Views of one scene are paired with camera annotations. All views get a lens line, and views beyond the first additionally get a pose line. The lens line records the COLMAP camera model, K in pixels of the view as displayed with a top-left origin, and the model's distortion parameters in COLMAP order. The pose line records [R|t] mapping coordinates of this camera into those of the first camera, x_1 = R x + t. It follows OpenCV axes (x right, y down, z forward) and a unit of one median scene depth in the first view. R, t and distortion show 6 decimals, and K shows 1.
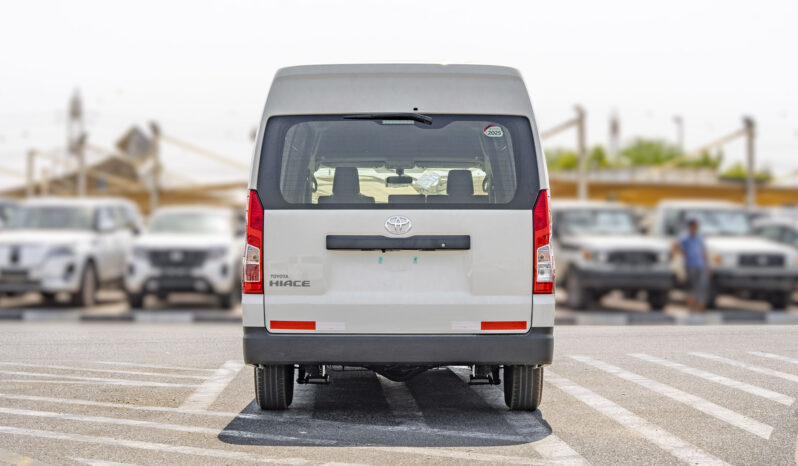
lens RADIAL K [[1306.4, 0, 399.0], [0, 1306.4, 233.0], [0, 0, 1]] dist [0.011304, 0.006818]
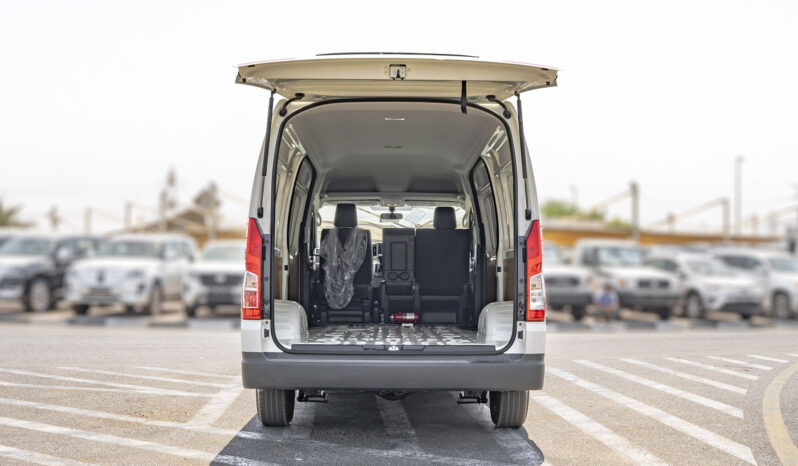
lens RADIAL K [[860.6, 0, 399.0], [0, 860.6, 233.0], [0, 0, 1]] dist [-0.071801, 0.018159]
pose [[0.999830, 0.007290, 0.016934, -0.006175], [-0.006698, 0.999373, -0.034763, 0.001139], [-0.017177, 0.034644, 0.999252, 0.234793]]
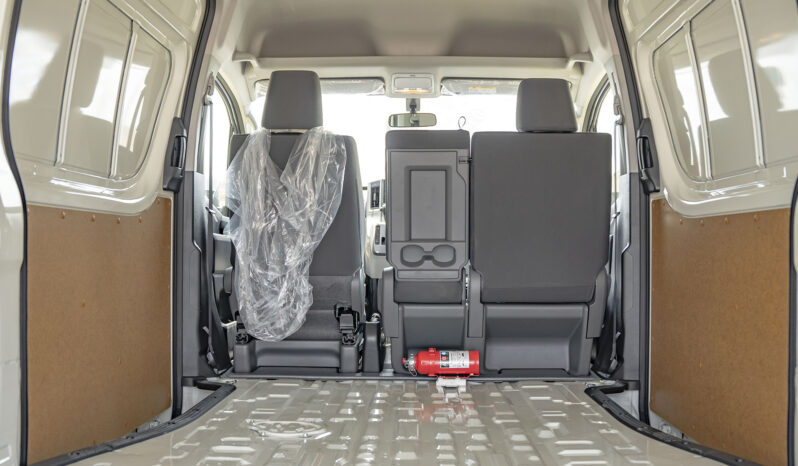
lens RADIAL K [[860.6, 0, 399.0], [0, 860.6, 233.0], [0, 0, 1]] dist [-0.071801, 0.018159]
pose [[0.999844, 0.002032, -0.017556, 0.001363], [-0.002018, 0.999998, 0.000792, 0.004573], [0.017558, -0.000756, 0.999846, 0.669228]]
